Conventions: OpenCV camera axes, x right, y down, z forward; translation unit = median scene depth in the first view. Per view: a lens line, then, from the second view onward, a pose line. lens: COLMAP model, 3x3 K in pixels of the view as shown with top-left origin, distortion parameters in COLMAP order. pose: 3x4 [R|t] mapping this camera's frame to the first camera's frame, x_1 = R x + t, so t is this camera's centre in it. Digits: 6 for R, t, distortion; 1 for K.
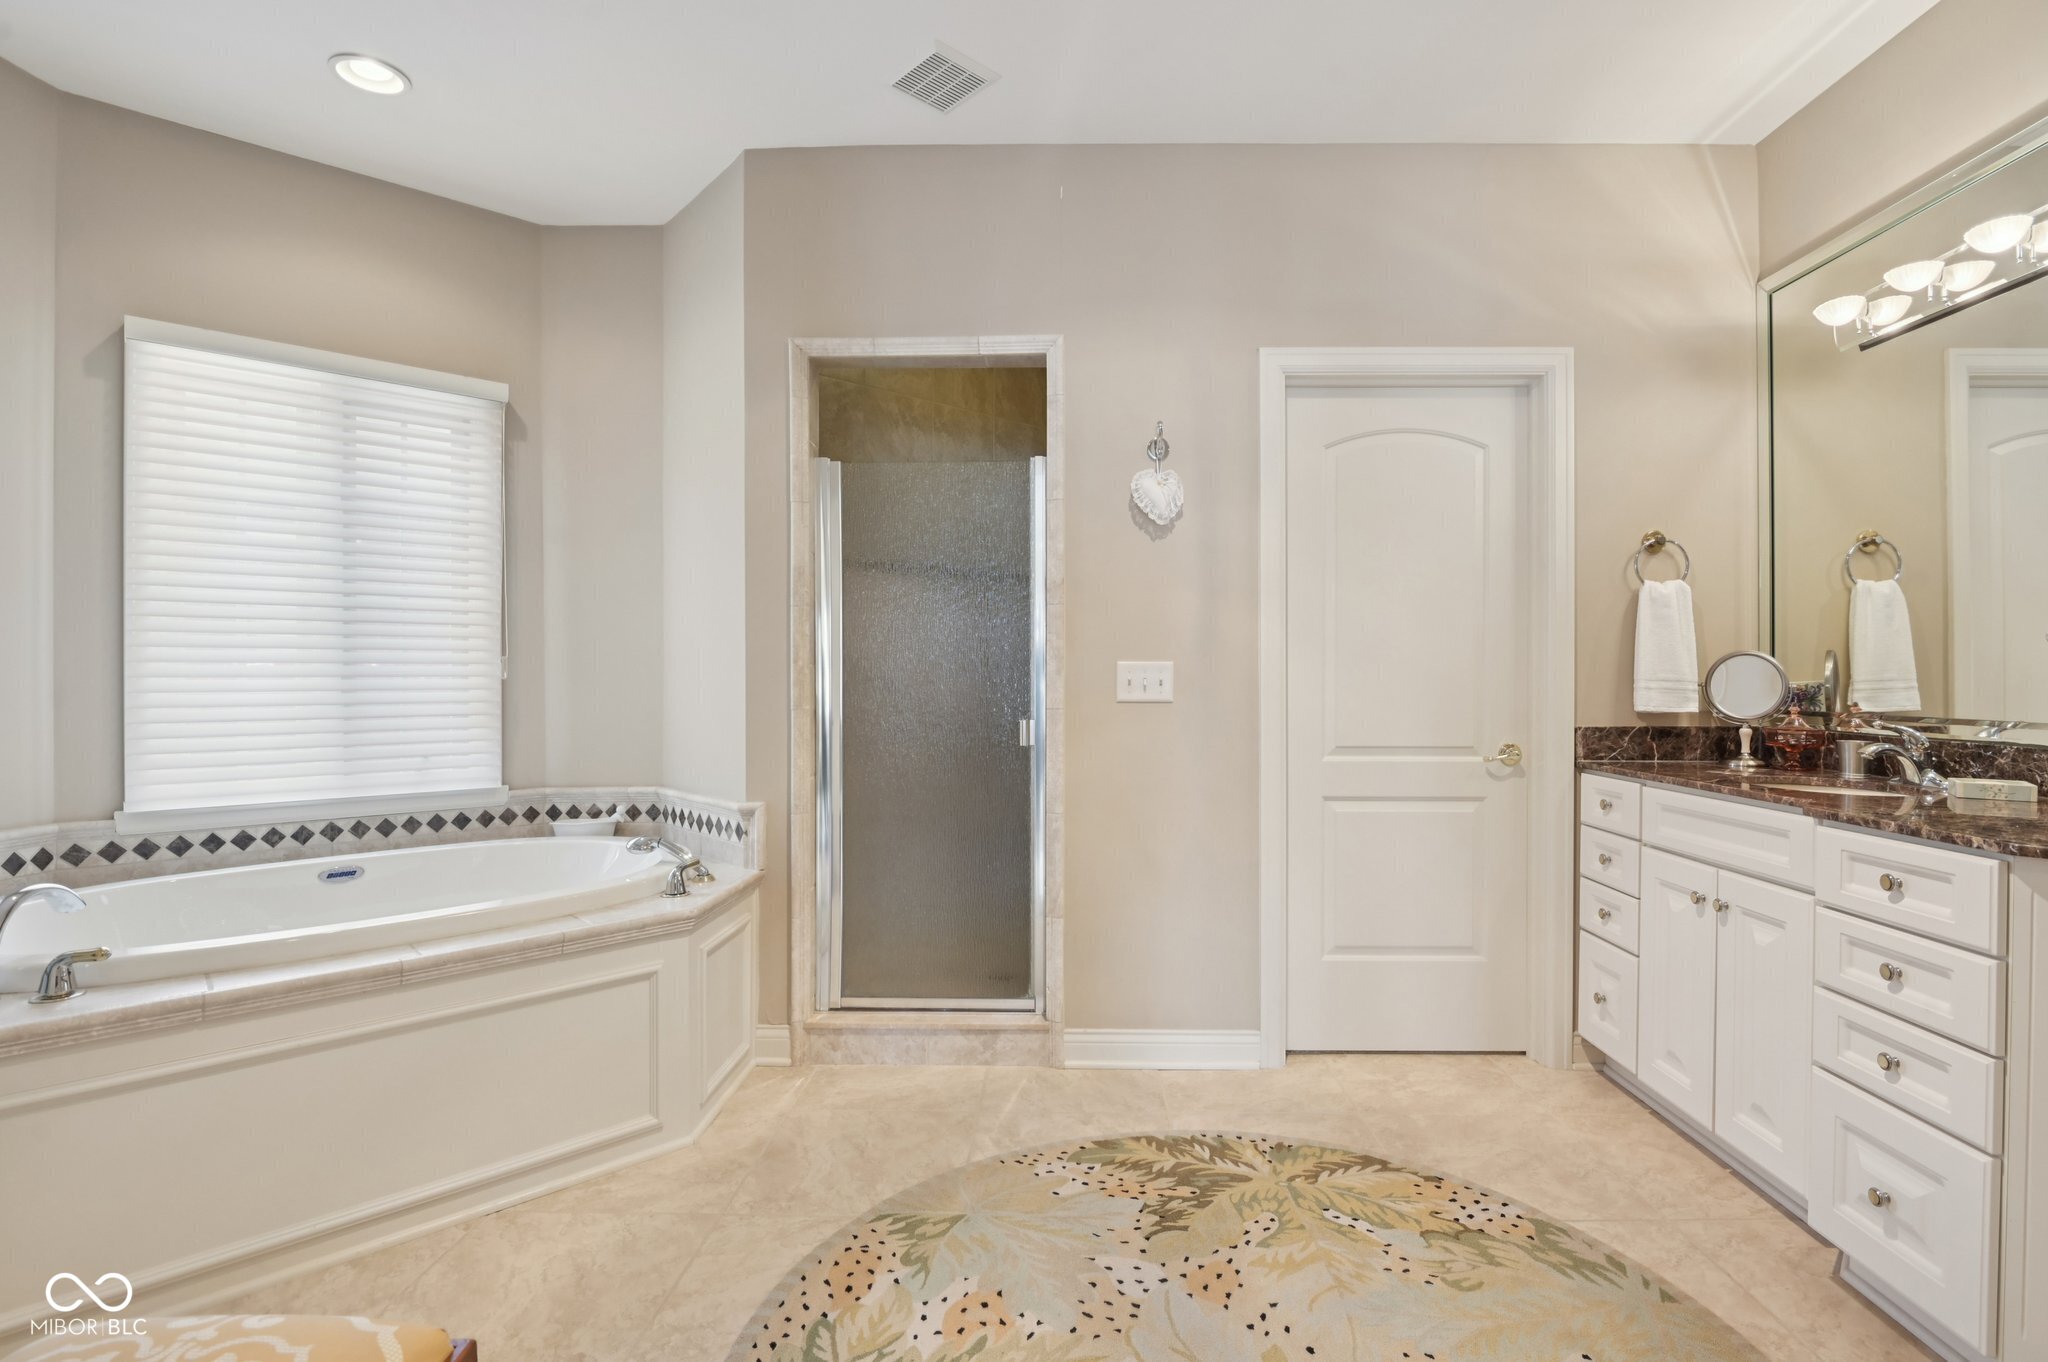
lens RADIAL K [[952.2, 0, 1024.0], [0, 952.2, 681.0], [0, 0, 1]] dist [-0.002491, -0.000331]
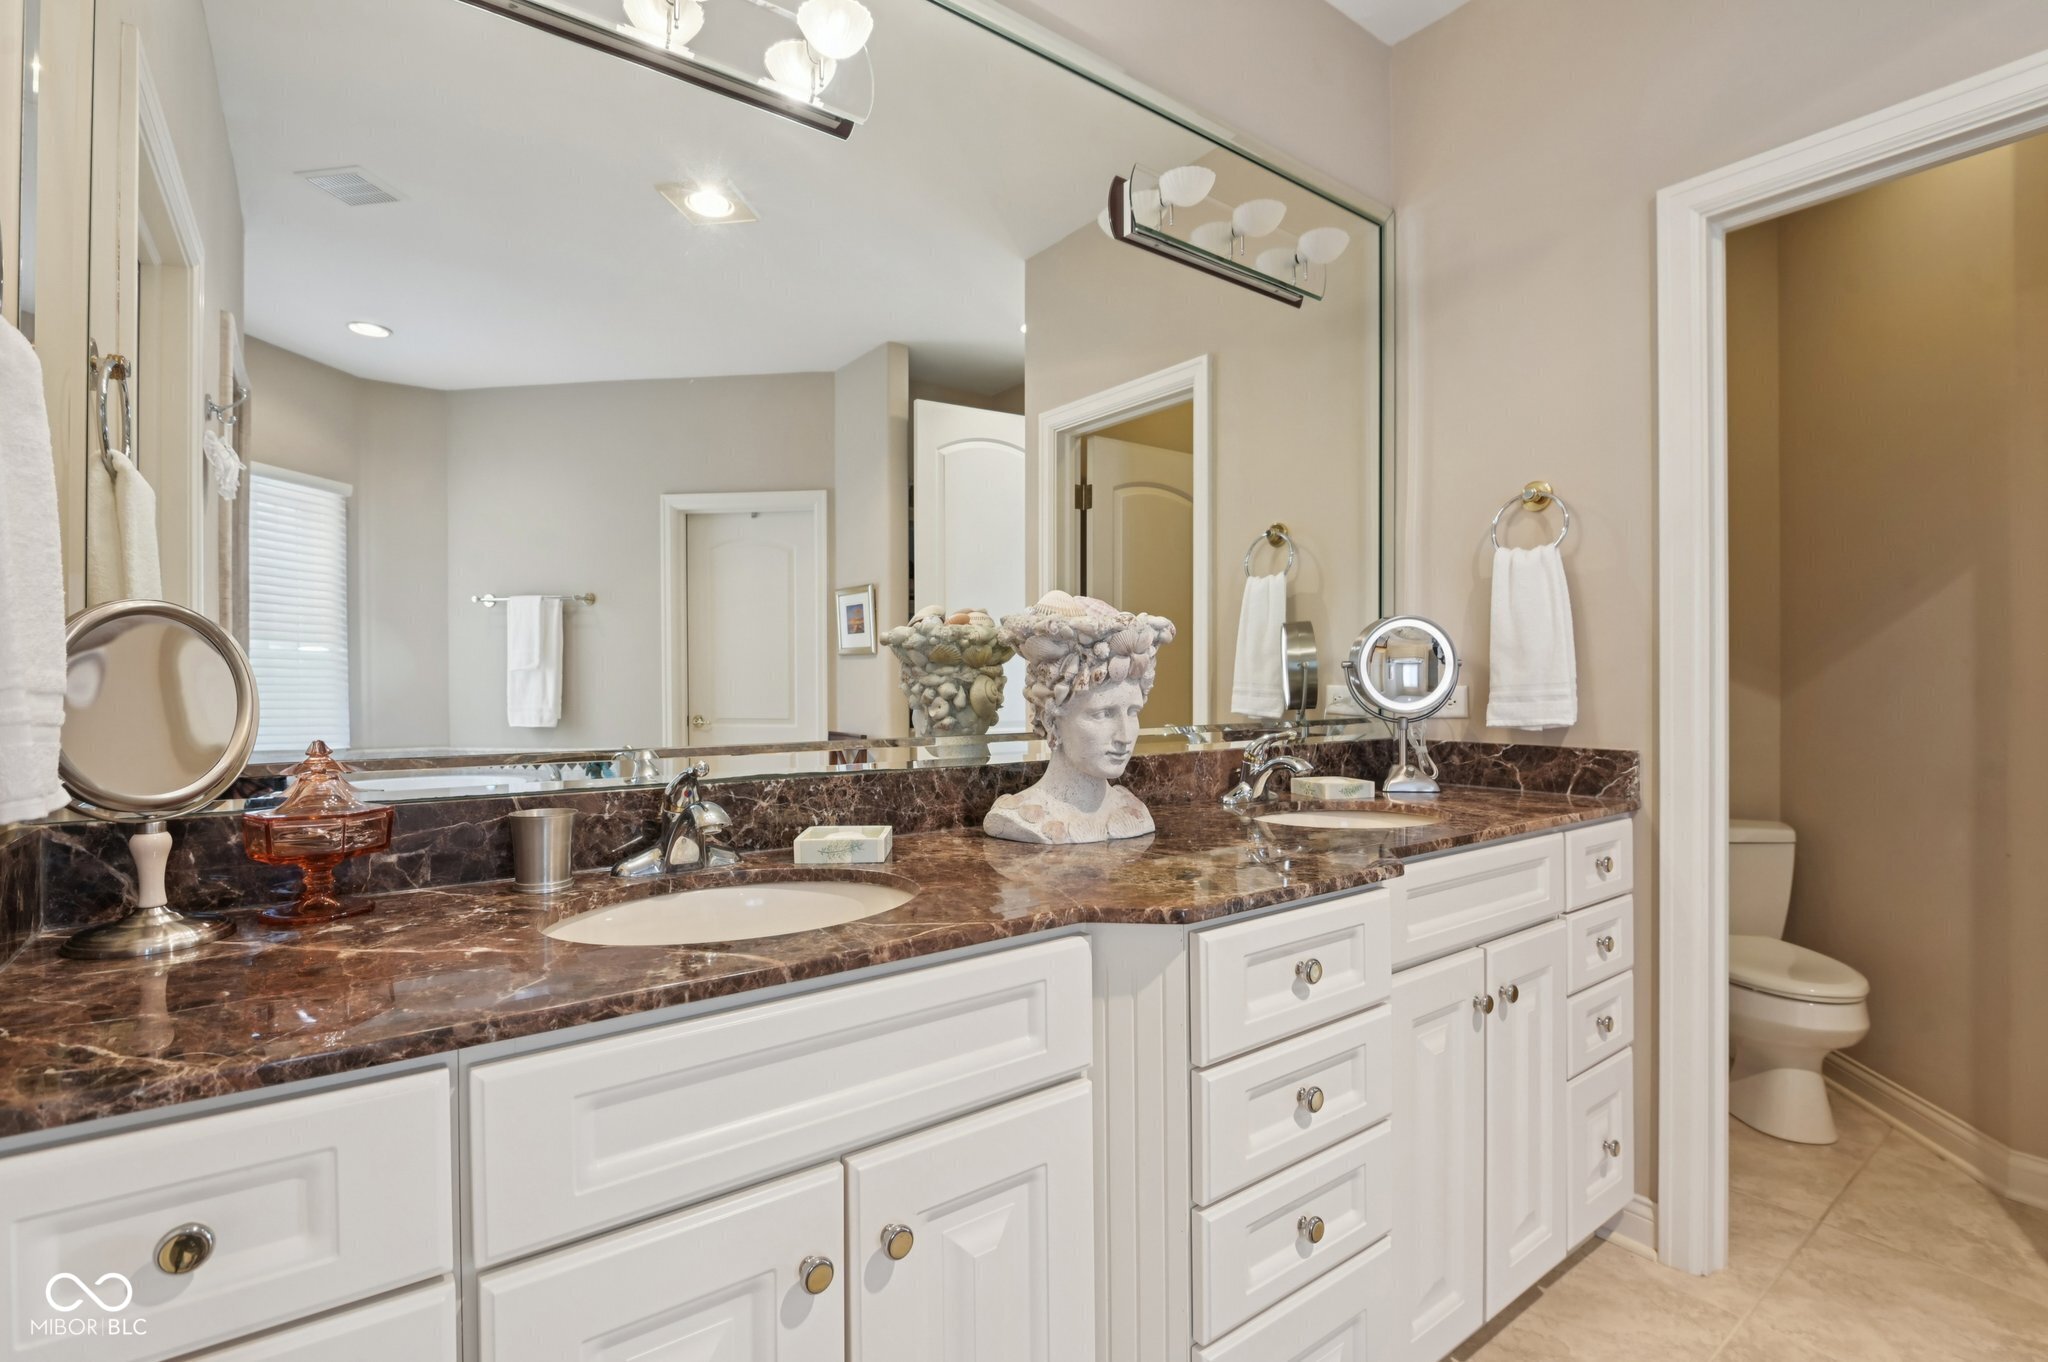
lens RADIAL K [[952.2, 0, 1024.0], [0, 952.2, 681.0], [0, 0, 1]] dist [-0.002491, -0.000331]
pose [[-0.641643, -0.002593, 0.766999, 0.306397], [0.005742, 0.999950, 0.008185, -0.003891], [-0.766982, 0.009656, -0.641596, 0.960292]]
